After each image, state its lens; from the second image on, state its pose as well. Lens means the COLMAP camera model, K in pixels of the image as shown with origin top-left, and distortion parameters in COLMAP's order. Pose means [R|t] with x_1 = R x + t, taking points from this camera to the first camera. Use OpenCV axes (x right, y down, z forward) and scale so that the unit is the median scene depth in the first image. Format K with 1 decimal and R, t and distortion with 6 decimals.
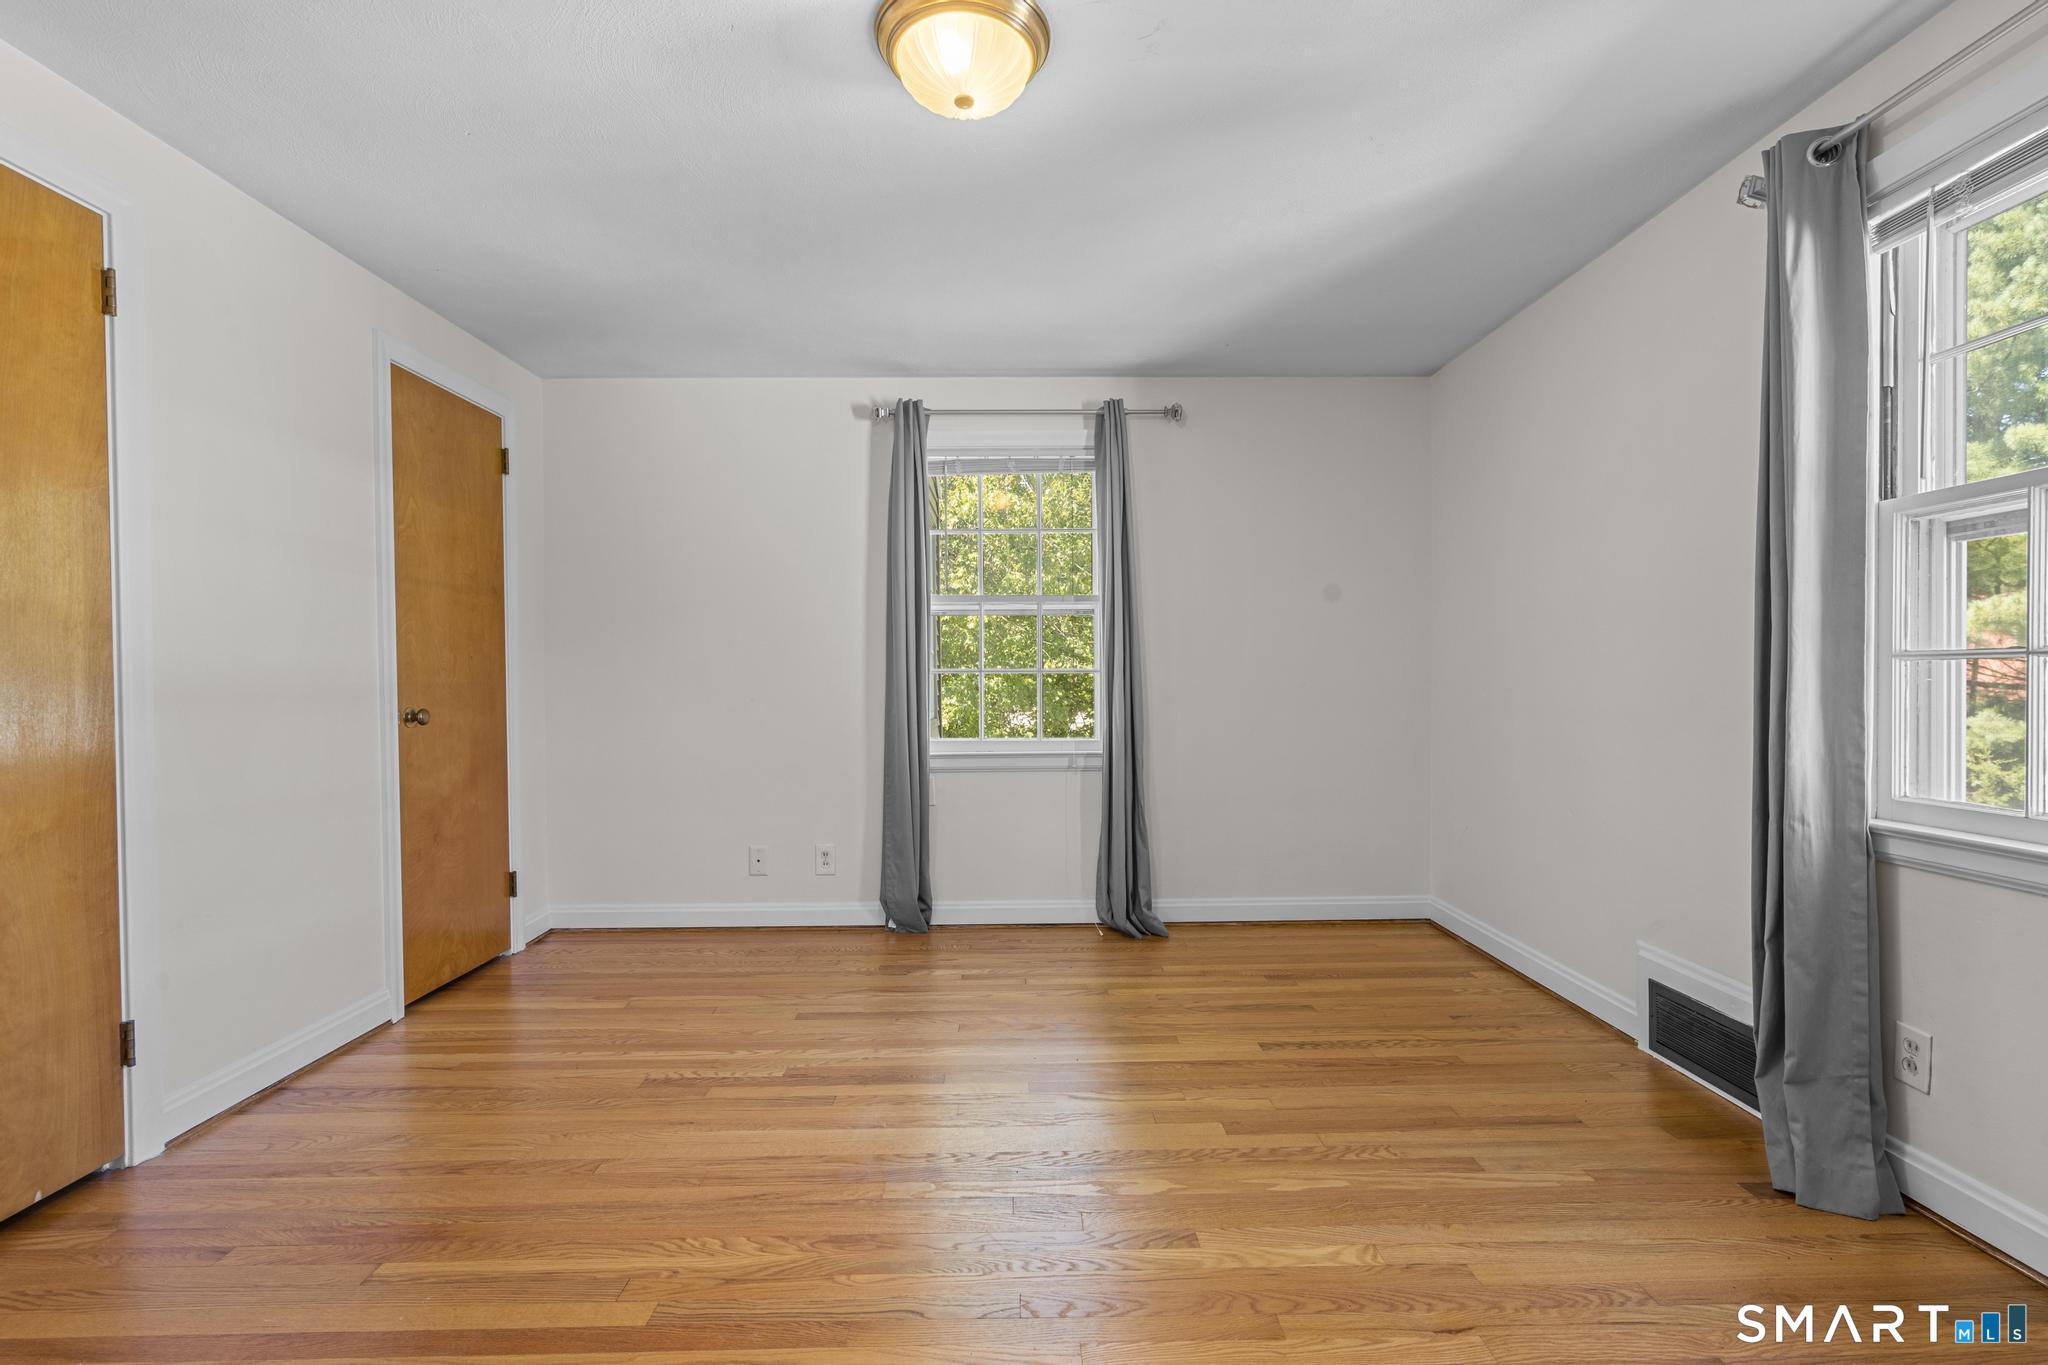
lens RADIAL K [[915.9, 0, 1028.8], [0, 915.9, 688.8], [0, 0, 1]] dist [-0.009800, 0.005570]
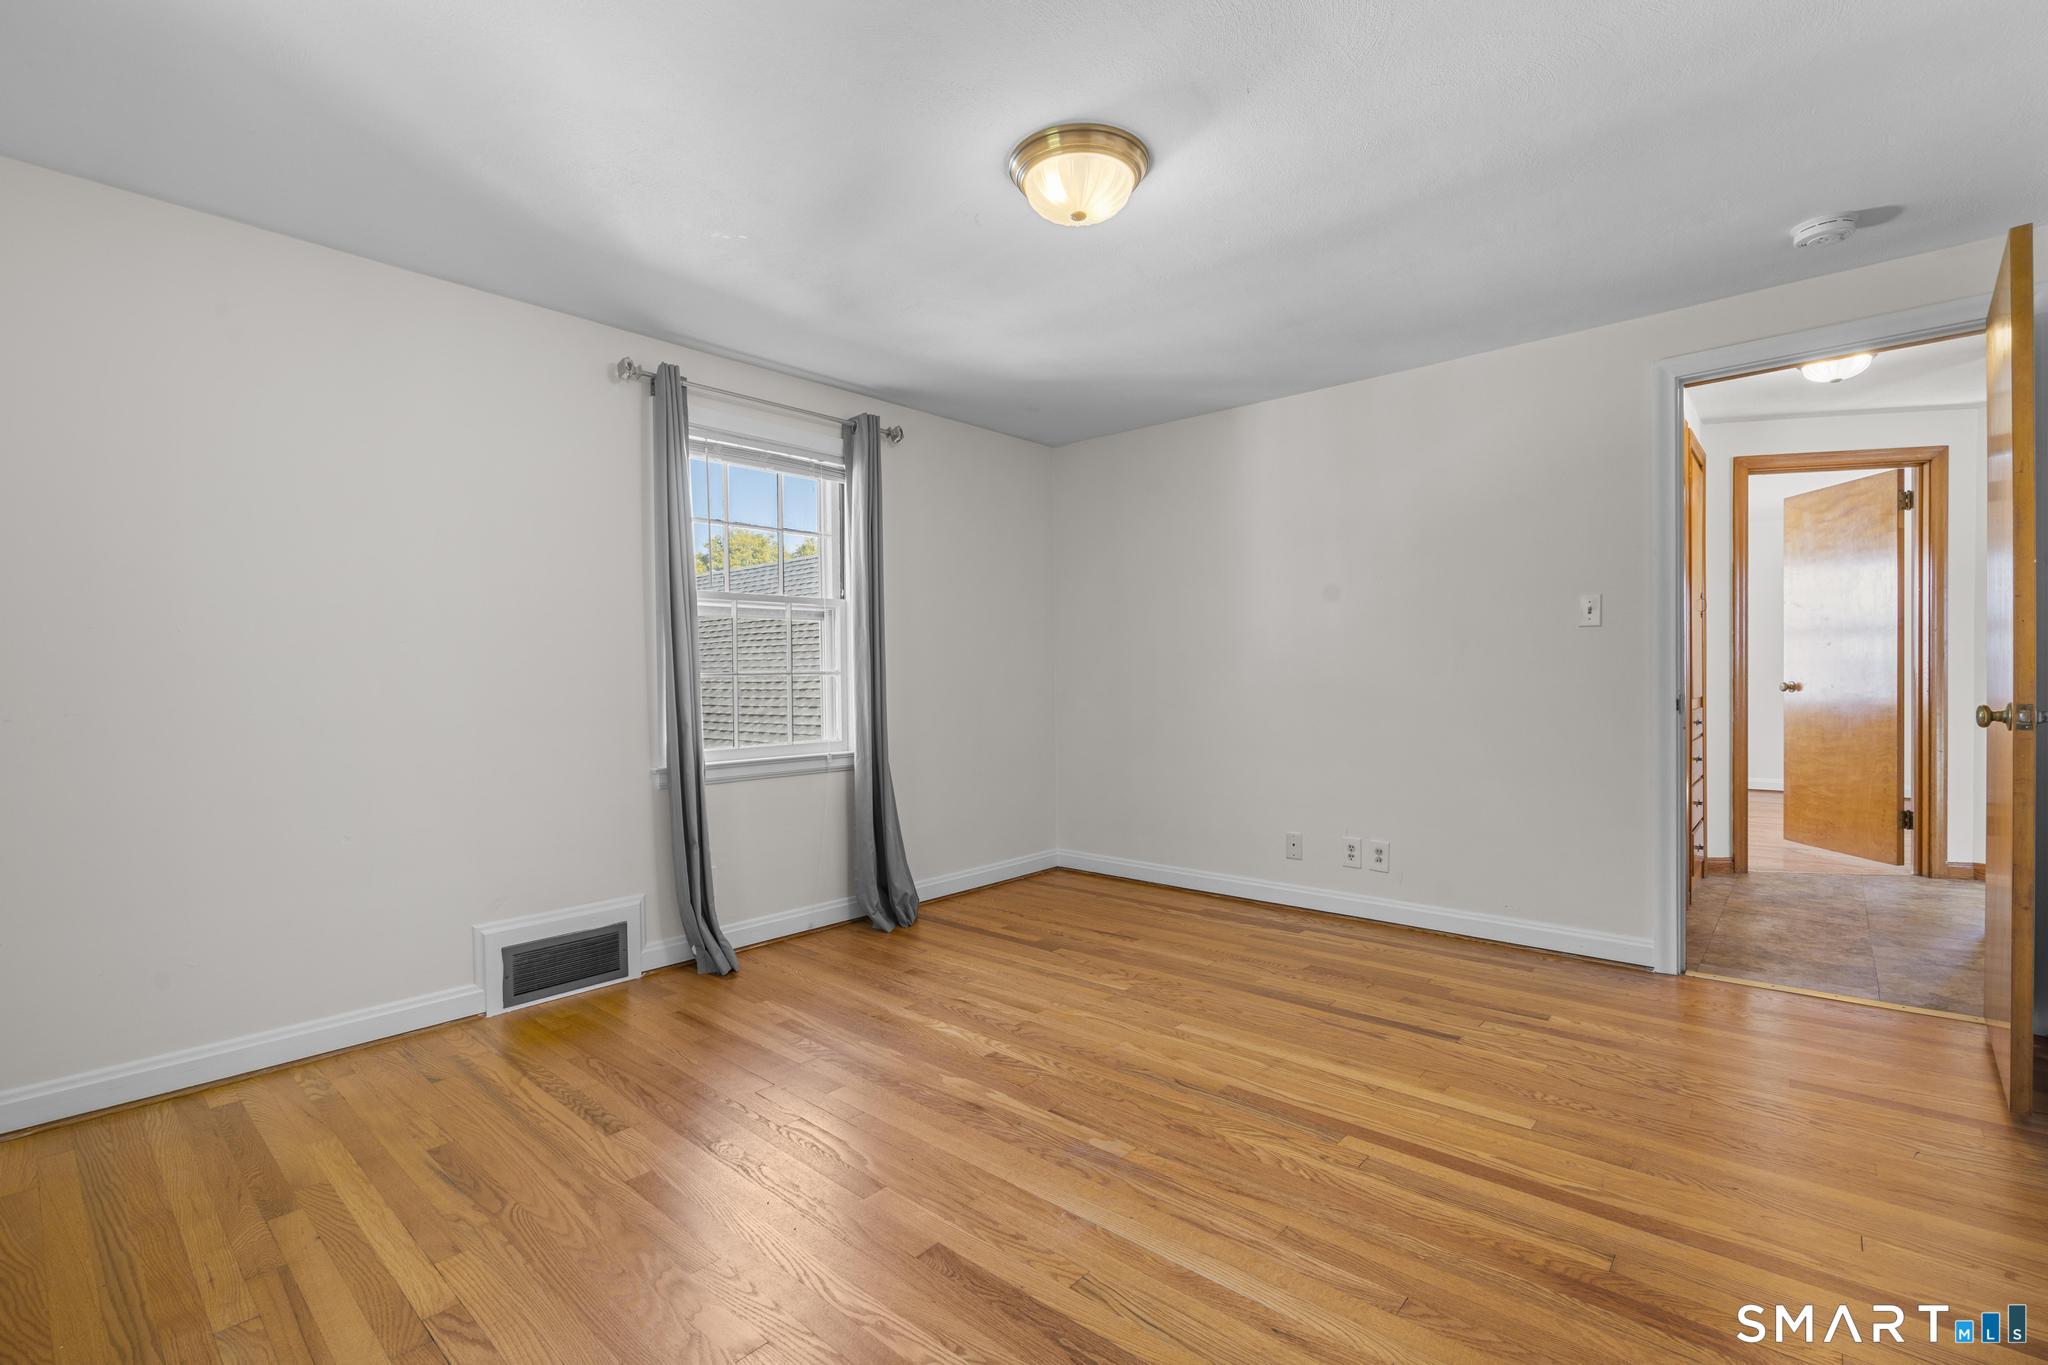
lens RADIAL K [[915.9, 0, 1028.8], [0, 915.9, 688.8], [0, 0, 1]] dist [-0.009800, 0.005570]
pose [[-0.736285, 0.008855, 0.676613, -0.796284], [0.026433, 0.999528, 0.015683, -0.017433], [-0.676155, 0.029432, -0.736172, 1.836363]]
